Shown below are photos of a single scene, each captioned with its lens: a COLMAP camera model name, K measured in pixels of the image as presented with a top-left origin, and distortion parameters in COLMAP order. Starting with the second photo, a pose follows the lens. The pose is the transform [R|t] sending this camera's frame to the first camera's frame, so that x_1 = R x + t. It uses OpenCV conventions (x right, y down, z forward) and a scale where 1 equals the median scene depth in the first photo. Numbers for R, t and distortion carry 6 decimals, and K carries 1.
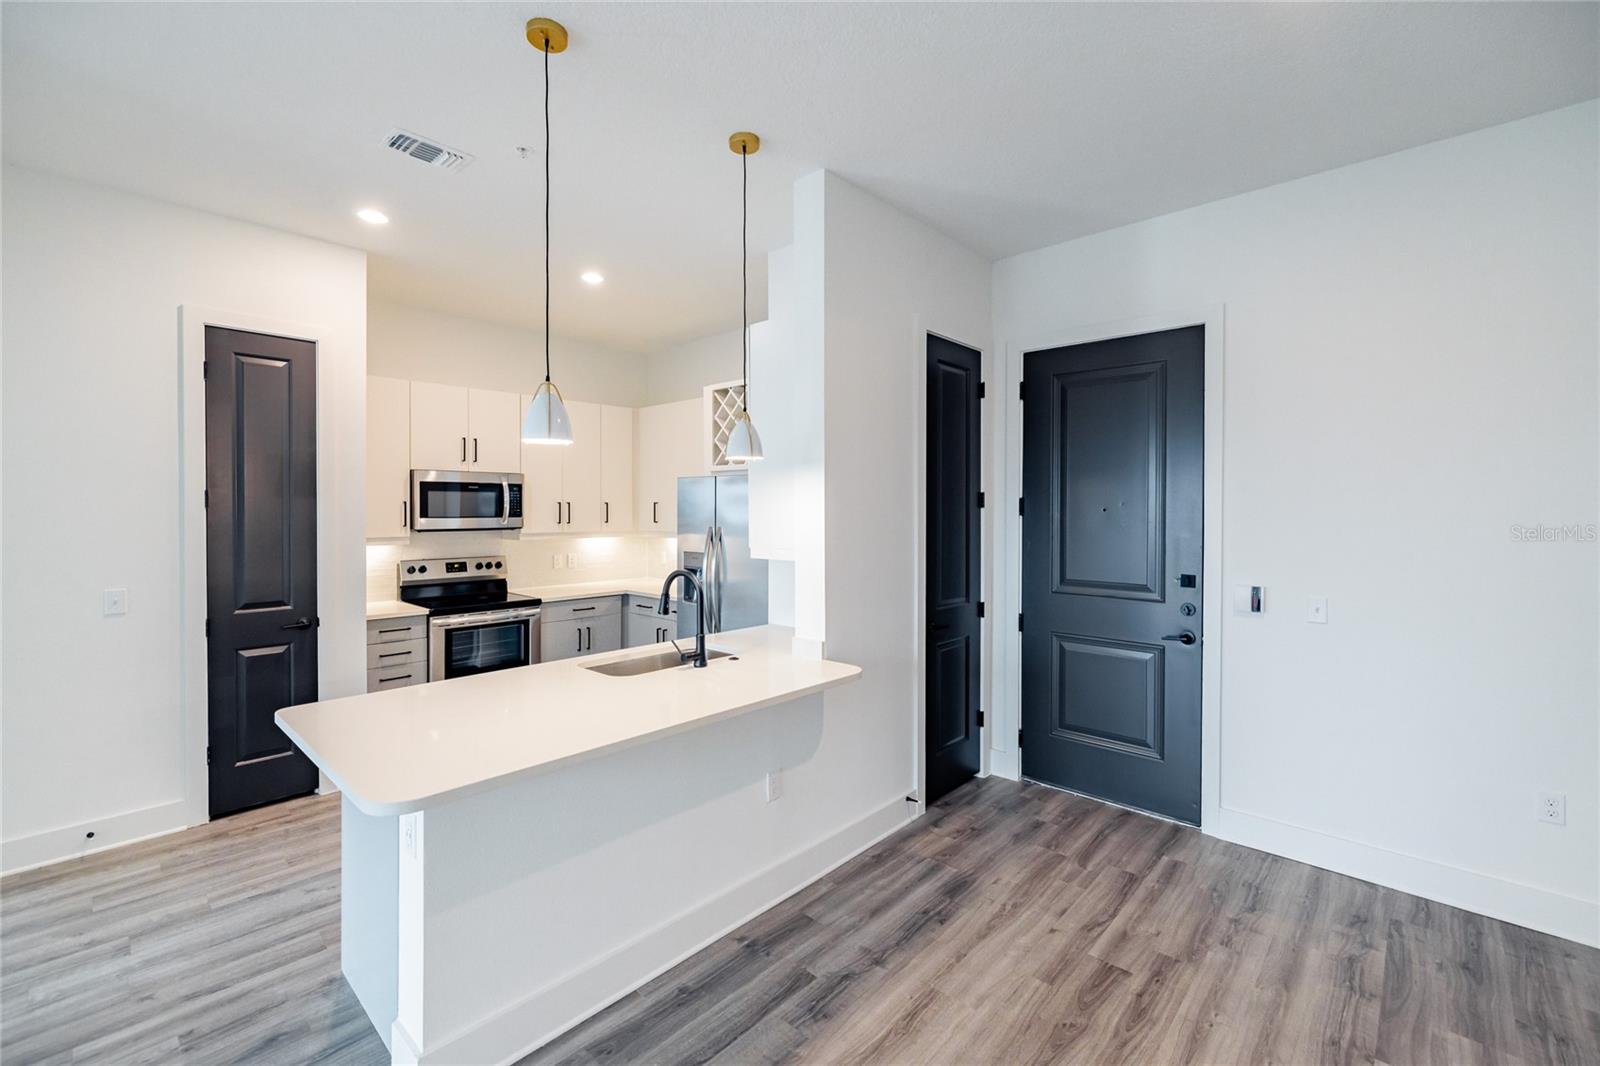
lens RADIAL K [[688.3, 0, 802.0], [0, 688.3, 526.6], [0, 0, 1]] dist [0.007295, -0.000709]
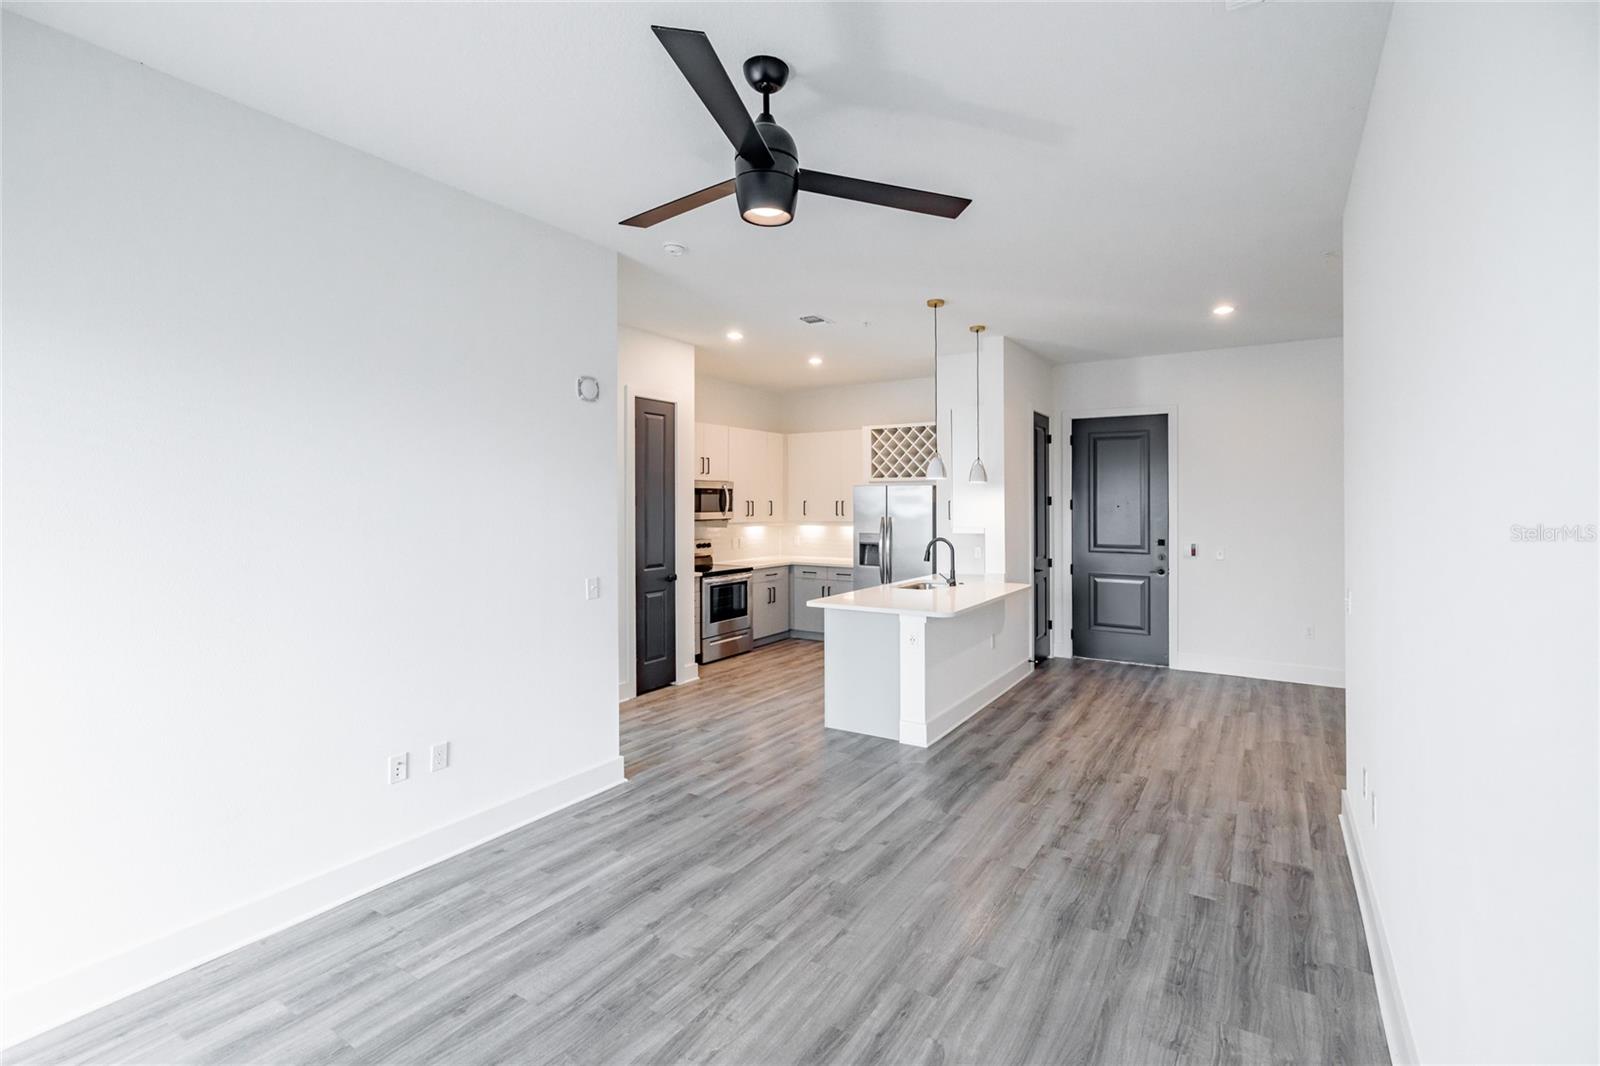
lens RADIAL K [[805.1, 0, 801.5], [0, 805.1, 518.1], [0, 0, 1]] dist [0.003061, 0.000750]
pose [[0.976733, -0.006015, 0.214376, -0.819747], [0.006908, 0.999970, -0.003415, 0.008455], [-0.214349, 0.004817, 0.976745, -0.899772]]
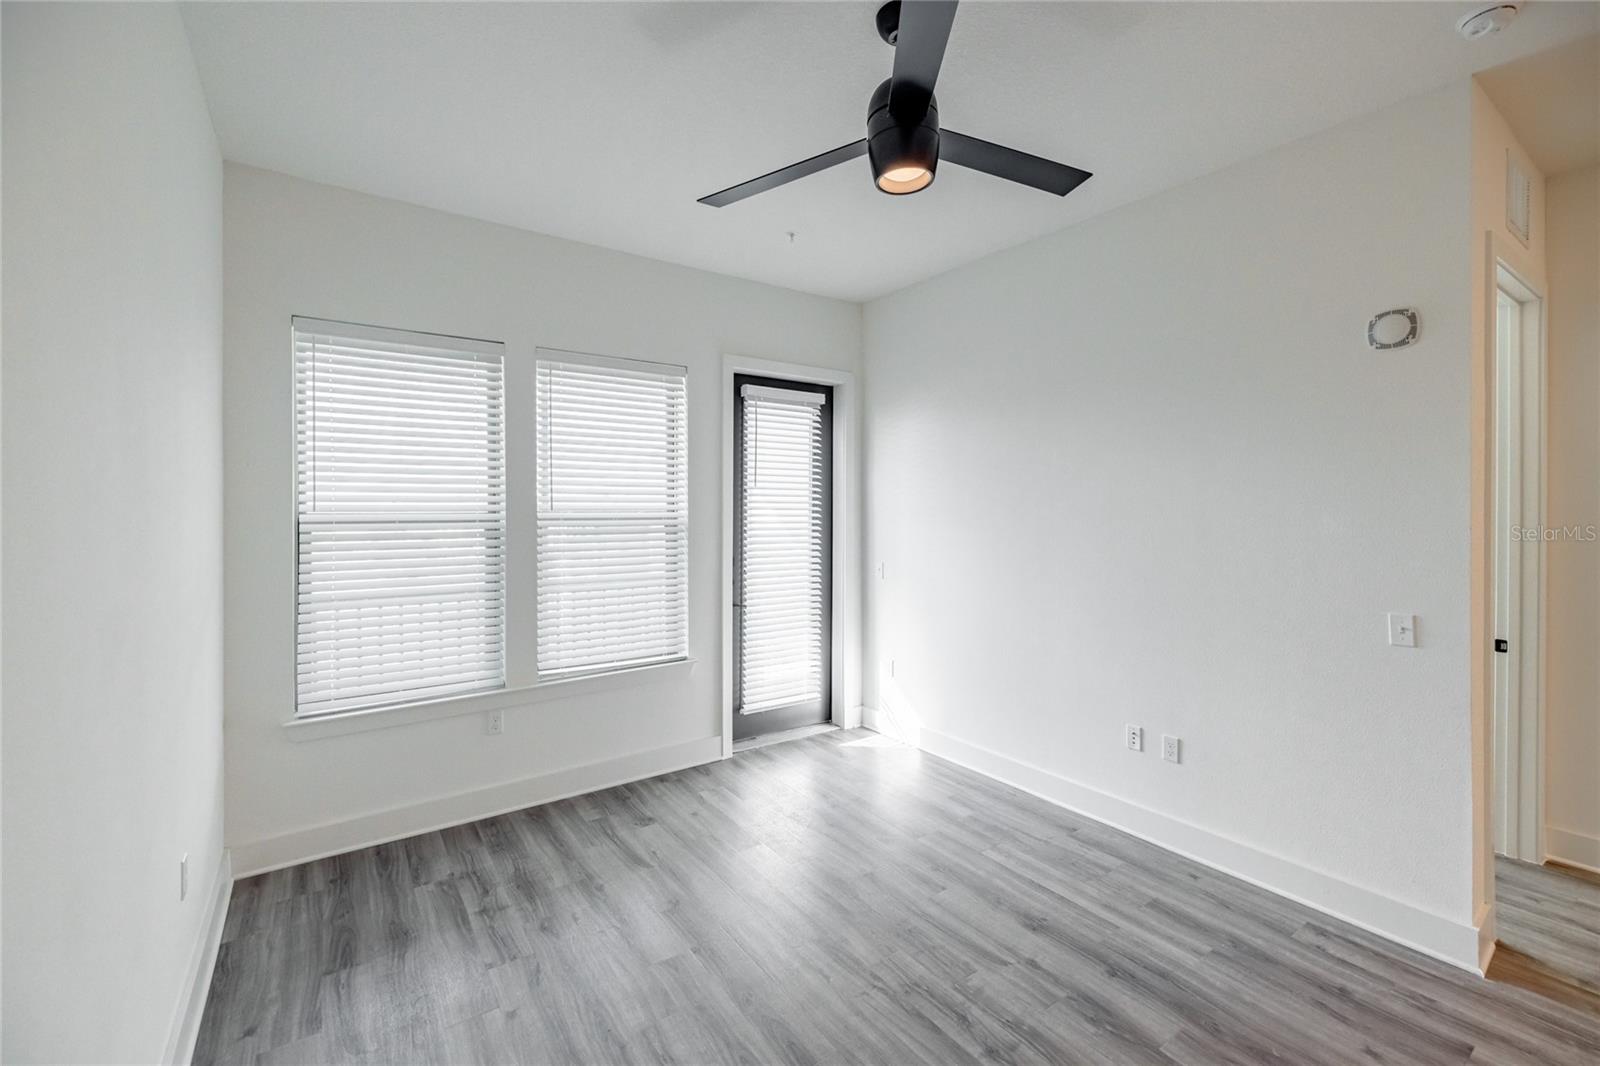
lens RADIAL K [[688.3, 0, 806.2], [0, 688.3, 523.5], [0, 0, 1]] dist [0.007295, -0.000709]
pose [[-0.216833, 0.019962, -0.976004, 0.244750], [-0.016178, 0.999580, 0.024039, -0.009757], [0.976075, 0.021003, -0.216419, 0.270631]]
